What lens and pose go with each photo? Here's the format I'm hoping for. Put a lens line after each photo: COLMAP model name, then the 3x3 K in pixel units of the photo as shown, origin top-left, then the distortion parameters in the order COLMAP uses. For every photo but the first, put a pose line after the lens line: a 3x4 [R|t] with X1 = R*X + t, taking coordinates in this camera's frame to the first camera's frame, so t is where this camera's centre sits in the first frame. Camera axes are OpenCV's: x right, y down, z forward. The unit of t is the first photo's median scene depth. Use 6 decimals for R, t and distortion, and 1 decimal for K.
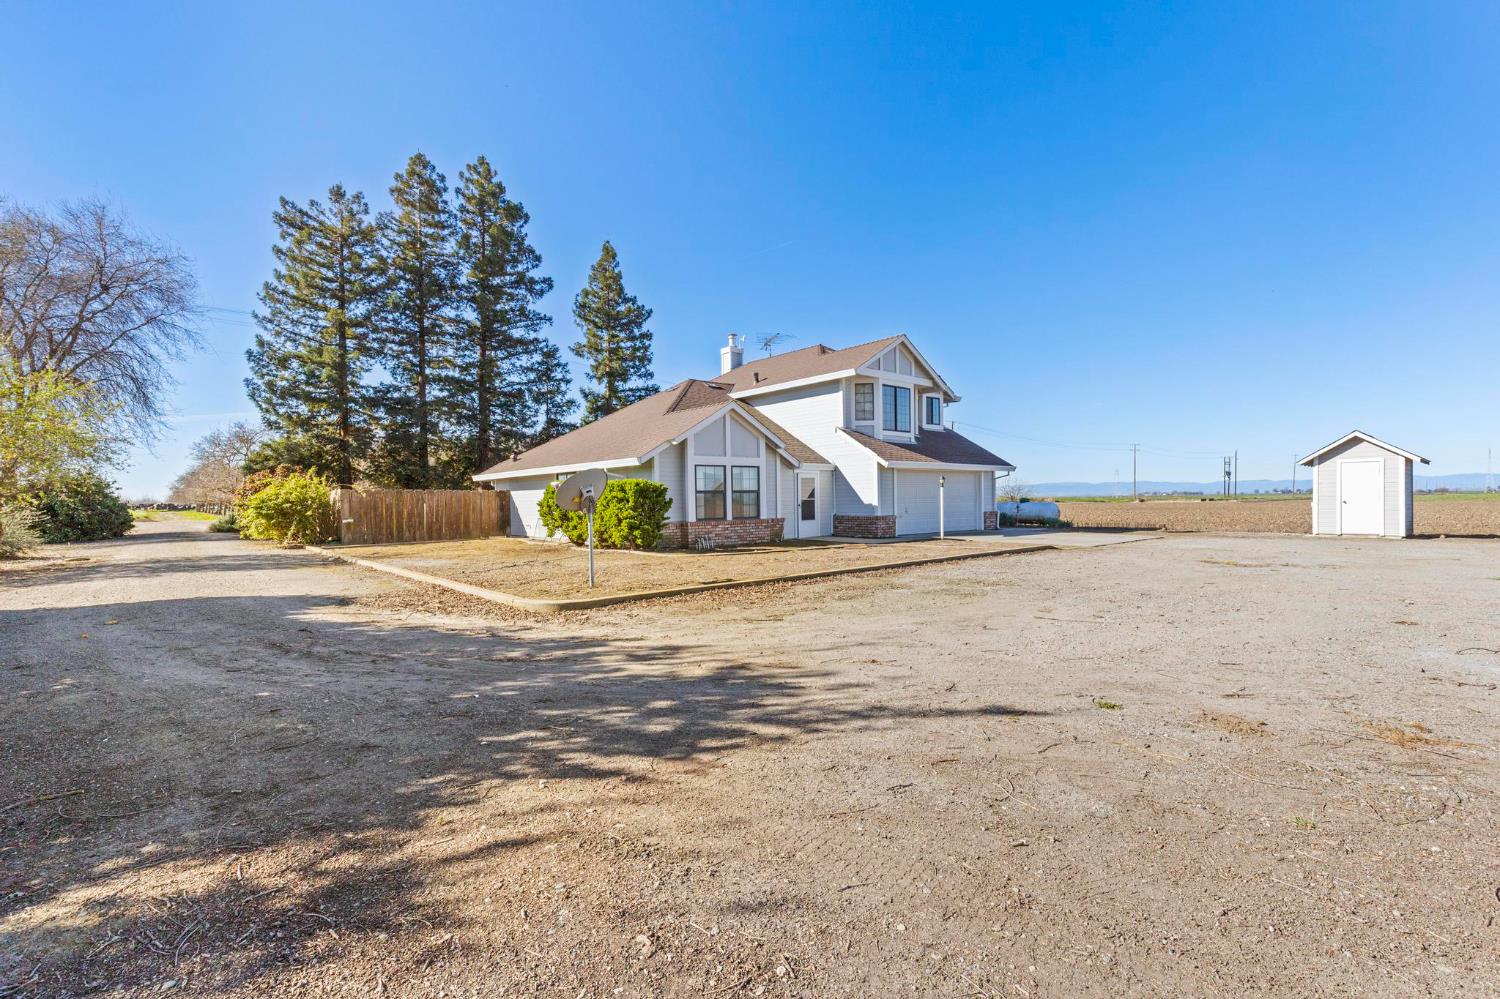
lens RADIAL K [[663.8, 0, 752.6], [0, 663.8, 507.4], [0, 0, 1]] dist [0.005108, 0.000423]
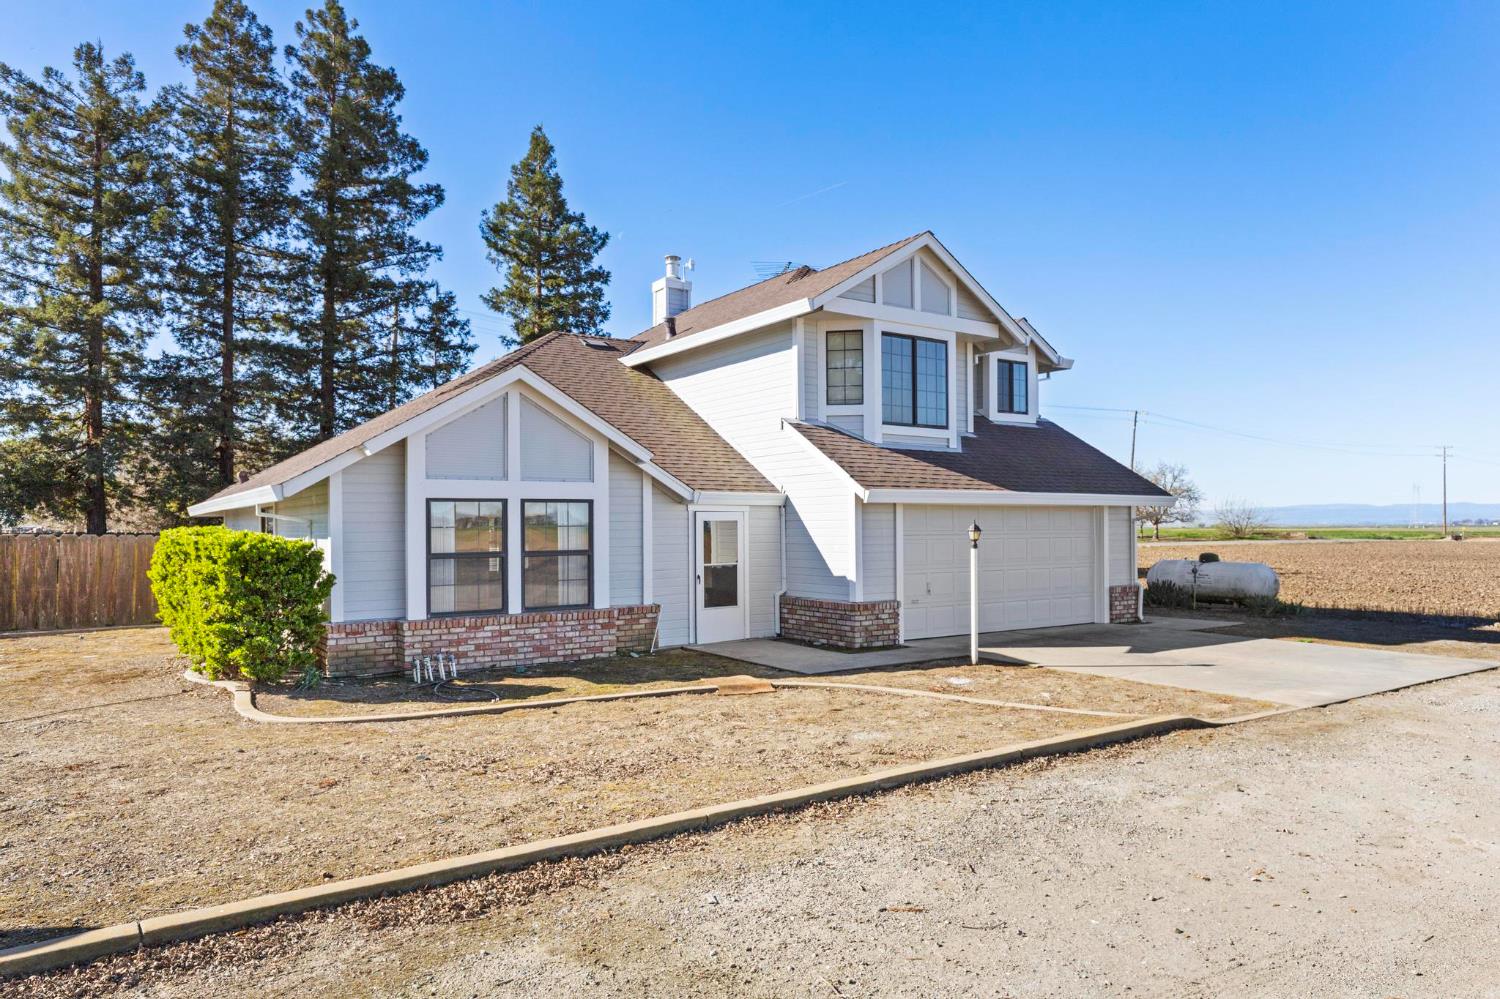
lens RADIAL K [[952.4, 0, 747.4], [0, 952.4, 515.5], [0, 0, 1]] dist [-0.003038, 0.008468]
pose [[0.993806, 0.007089, -0.110902, 0.103937], [-0.009568, 0.999716, -0.021837, -0.019188], [0.110715, 0.022762, 0.993591, 0.170572]]
